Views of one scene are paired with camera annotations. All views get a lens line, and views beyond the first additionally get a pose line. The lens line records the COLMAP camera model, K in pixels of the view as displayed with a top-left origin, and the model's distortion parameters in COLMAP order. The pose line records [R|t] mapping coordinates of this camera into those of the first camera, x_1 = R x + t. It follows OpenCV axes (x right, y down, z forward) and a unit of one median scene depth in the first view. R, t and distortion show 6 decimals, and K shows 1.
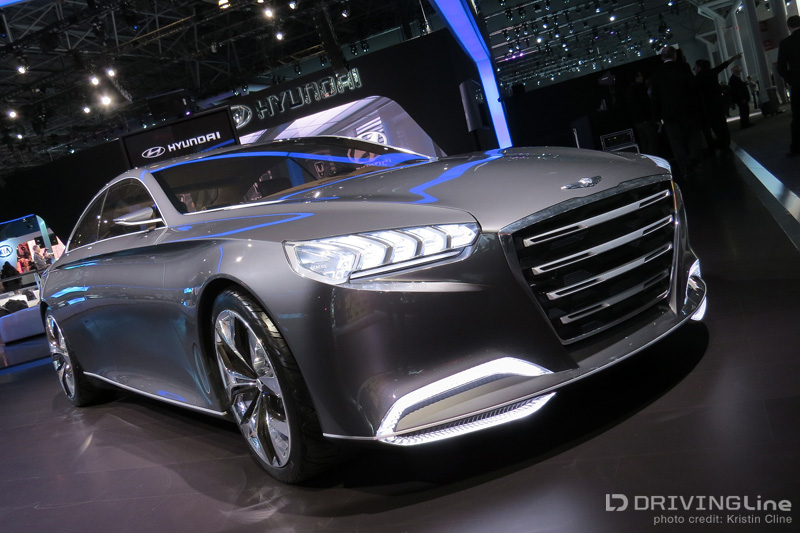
lens RADIAL K [[719.7, 0, 399.8], [0, 719.7, 266.7], [0, 0, 1]] dist [0.000084, -0.001063]
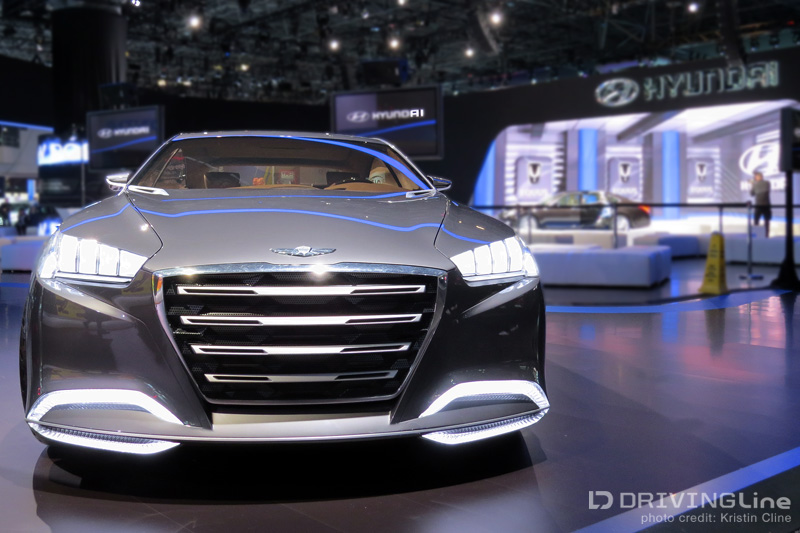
lens RADIAL K [[854.7, 0, 400.3], [0, 854.7, 266.8], [0, 0, 1]] dist [-0.033527, 0.000000]
pose [[0.868261, 0.277827, -0.411017, 0.226310], [-0.277005, 0.958805, 0.062939, -0.055200], [0.411571, 0.059206, 0.909453, 0.008488]]
